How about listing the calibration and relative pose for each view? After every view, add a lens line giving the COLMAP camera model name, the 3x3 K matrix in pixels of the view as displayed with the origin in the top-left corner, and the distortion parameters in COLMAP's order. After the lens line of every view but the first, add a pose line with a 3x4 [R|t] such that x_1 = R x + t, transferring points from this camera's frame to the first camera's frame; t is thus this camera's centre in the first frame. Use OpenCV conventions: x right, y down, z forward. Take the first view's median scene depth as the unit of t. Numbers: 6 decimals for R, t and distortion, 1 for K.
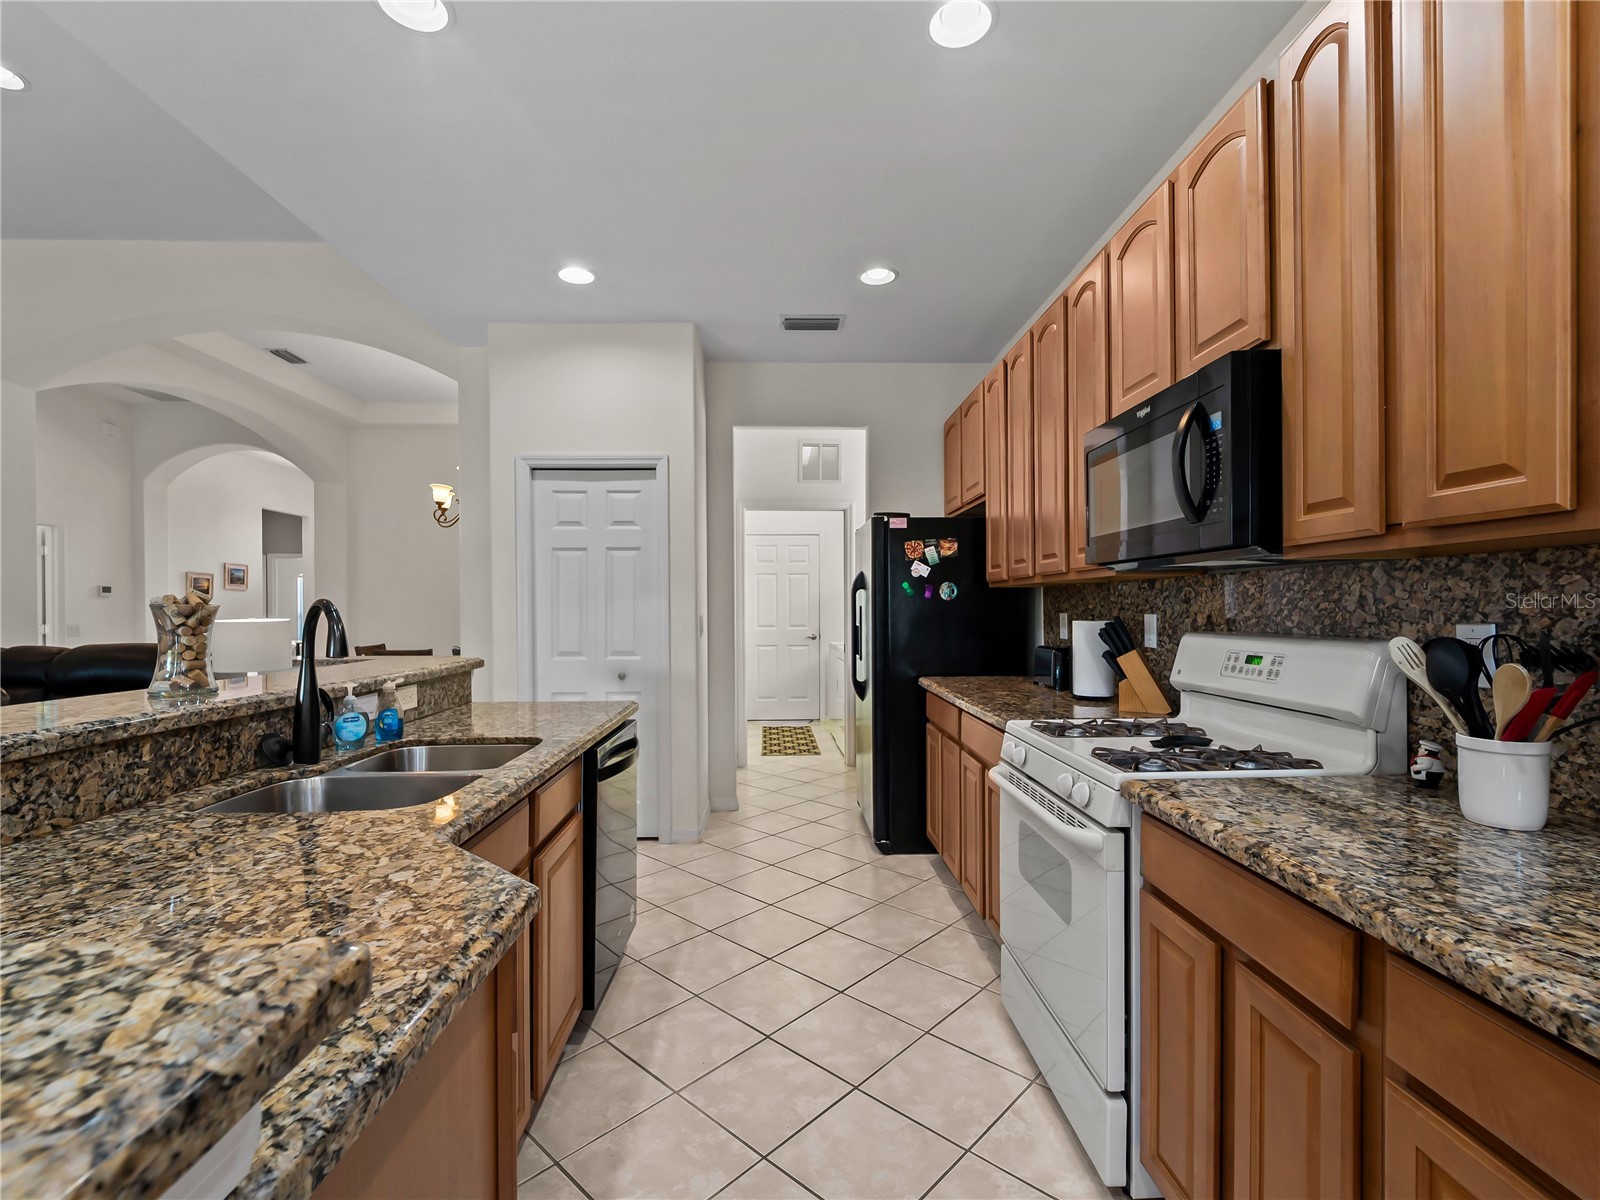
lens RADIAL K [[730.9, 0, 805.6], [0, 730.9, 608.5], [0, 0, 1]] dist [-0.000901, -0.000954]
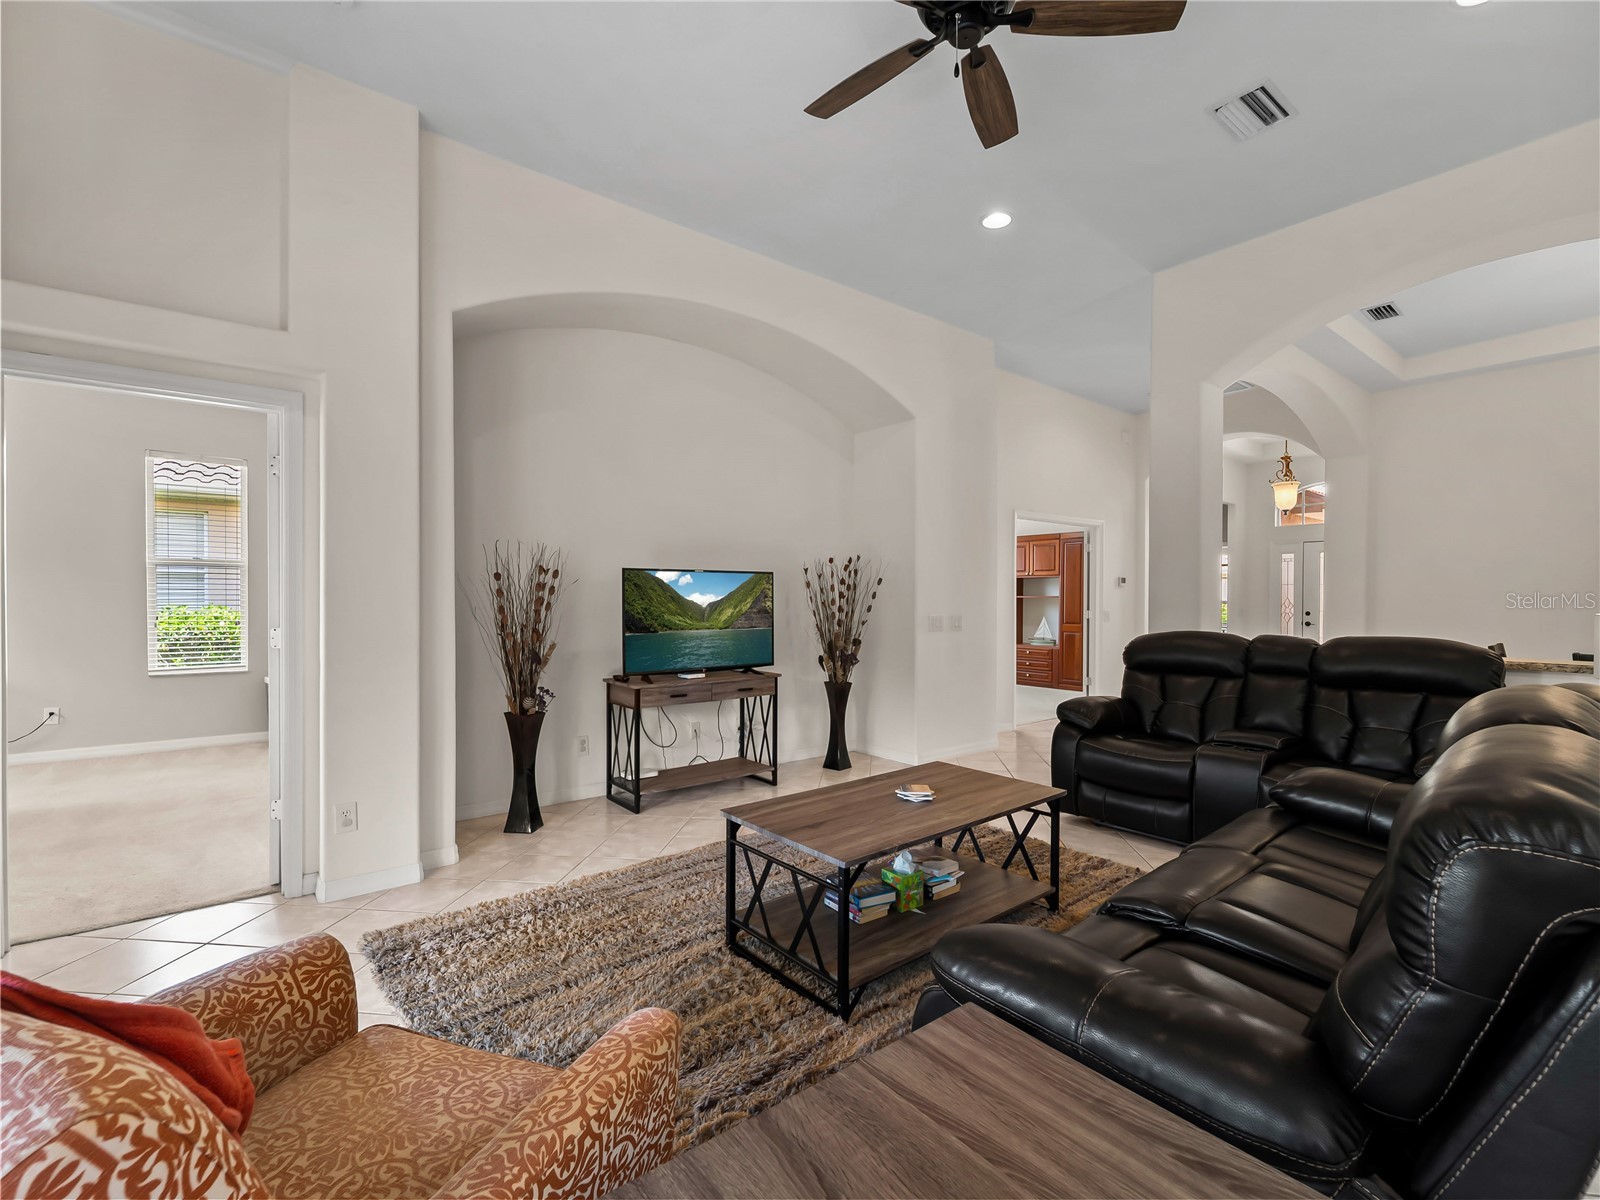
lens RADIAL K [[730.9, 0, 805.6], [0, 730.9, 608.5], [0, 0, 1]] dist [-0.000901, -0.000954]
pose [[0.604516, 0.020649, -0.796326, -0.926578], [-0.007806, 0.999770, 0.019999, -0.003306], [0.796555, -0.005874, 0.604537, -0.195745]]
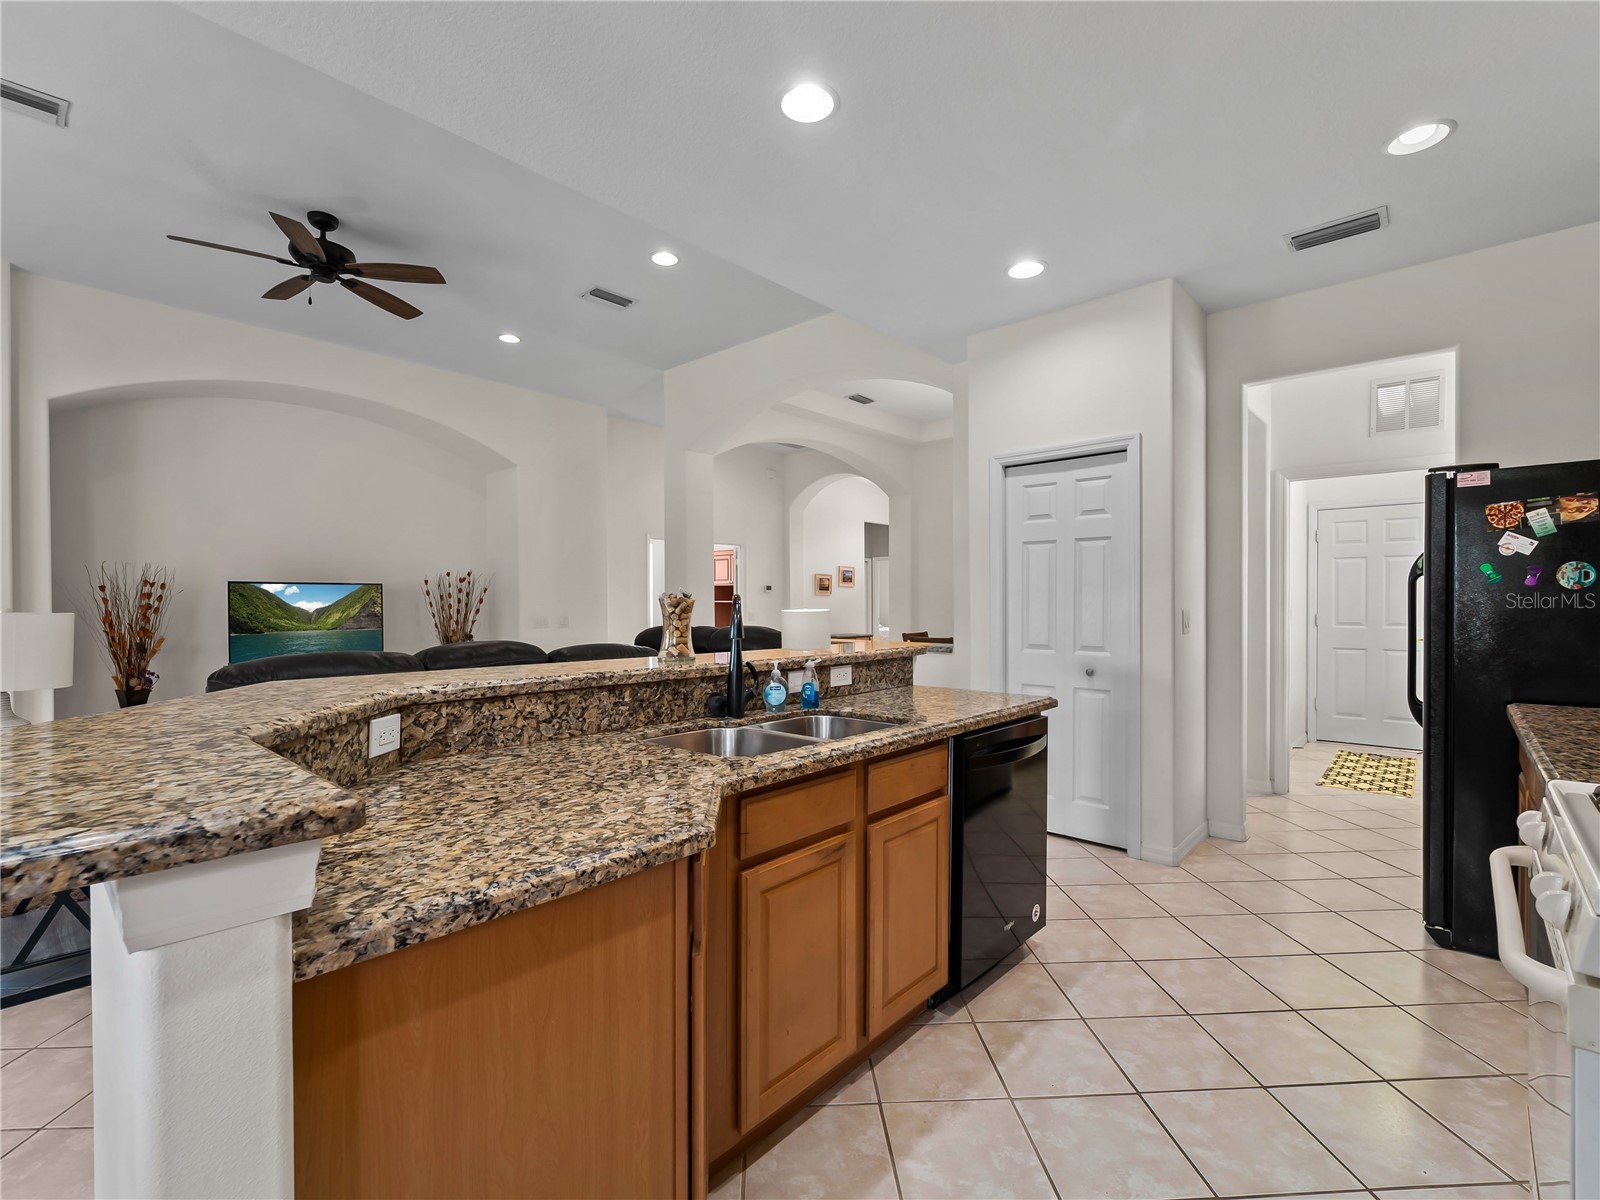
lens RADIAL K [[730.9, 0, 805.6], [0, 730.9, 608.5], [0, 0, 1]] dist [-0.000901, -0.000954]
pose [[0.719188, 0.007341, -0.694776, 0.203493], [-0.000654, 0.999951, 0.009888, -0.000275], [0.694815, -0.006657, 0.719158, 0.078340]]
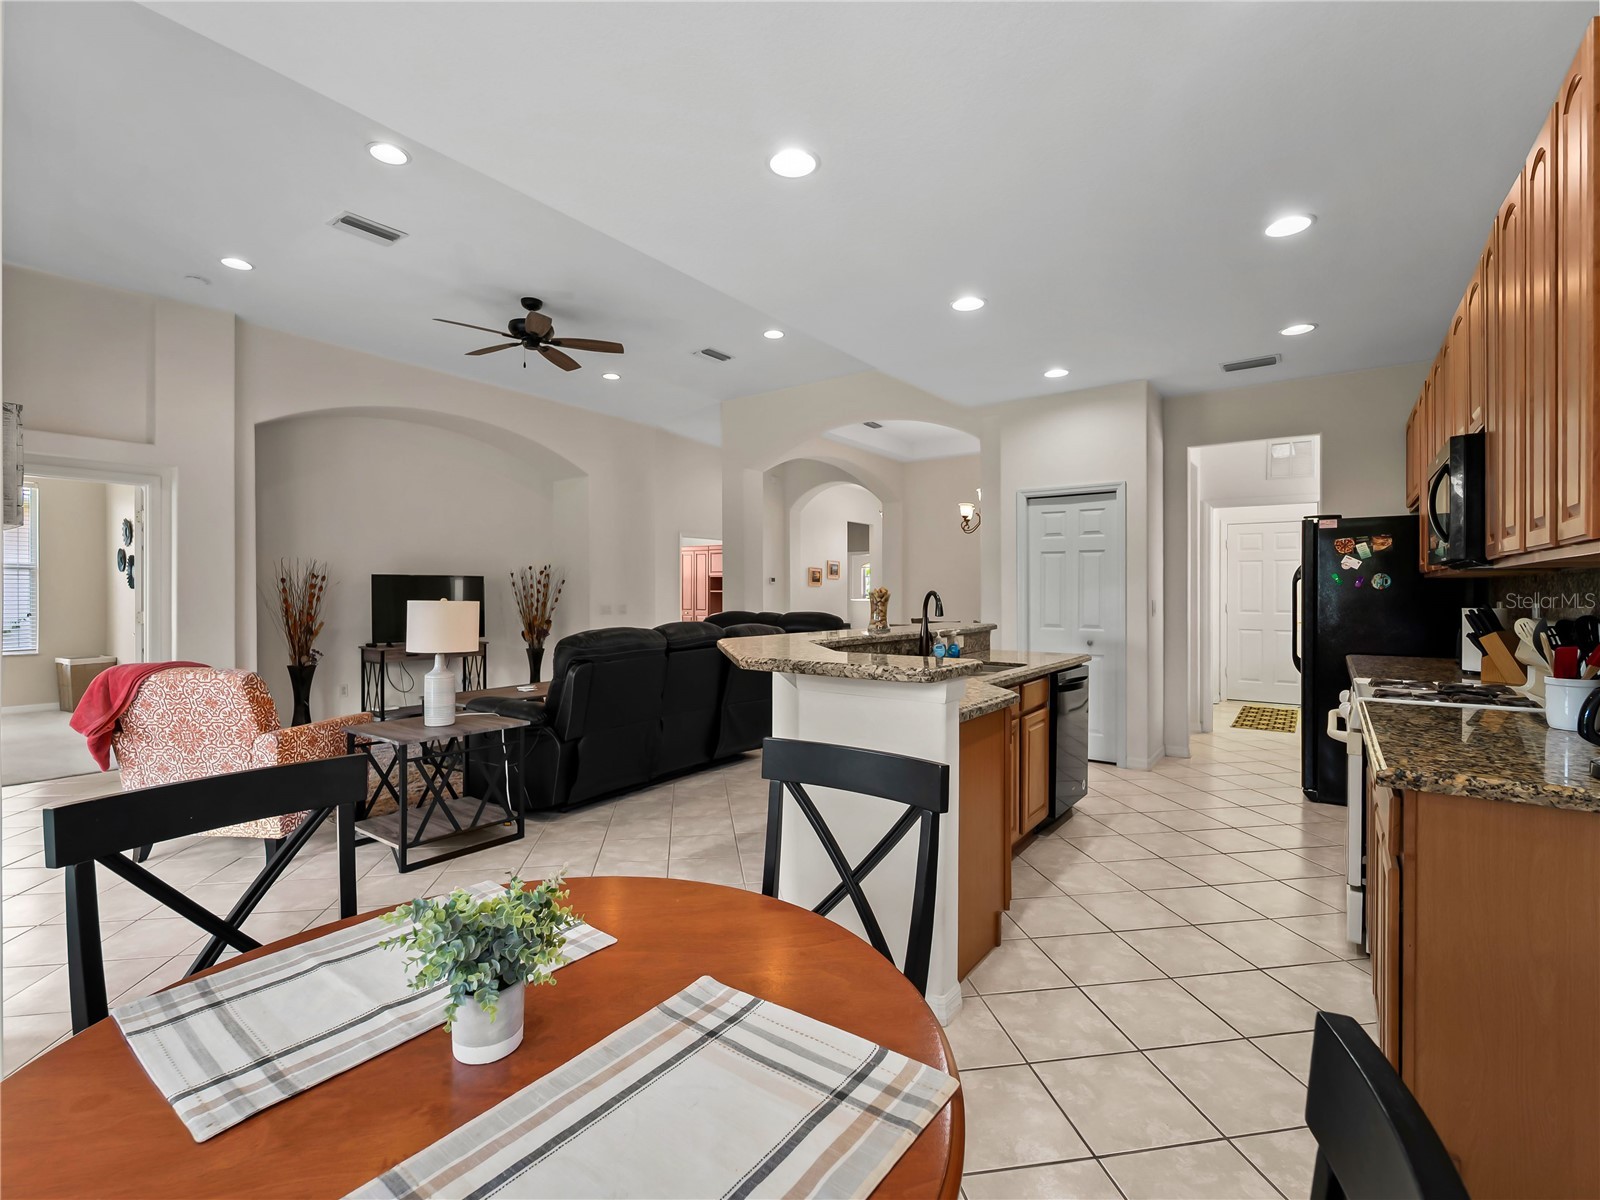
lens RADIAL K [[731.0, 0, 808.7], [0, 731.0, 591.8], [0, 0, 1]] dist [0.001270, -0.000228]
pose [[0.790133, 0.004587, -0.612919, 0.250995], [-0.004018, 0.999989, 0.002304, -0.008267], [0.612923, 0.000642, 0.790143, -0.602378]]
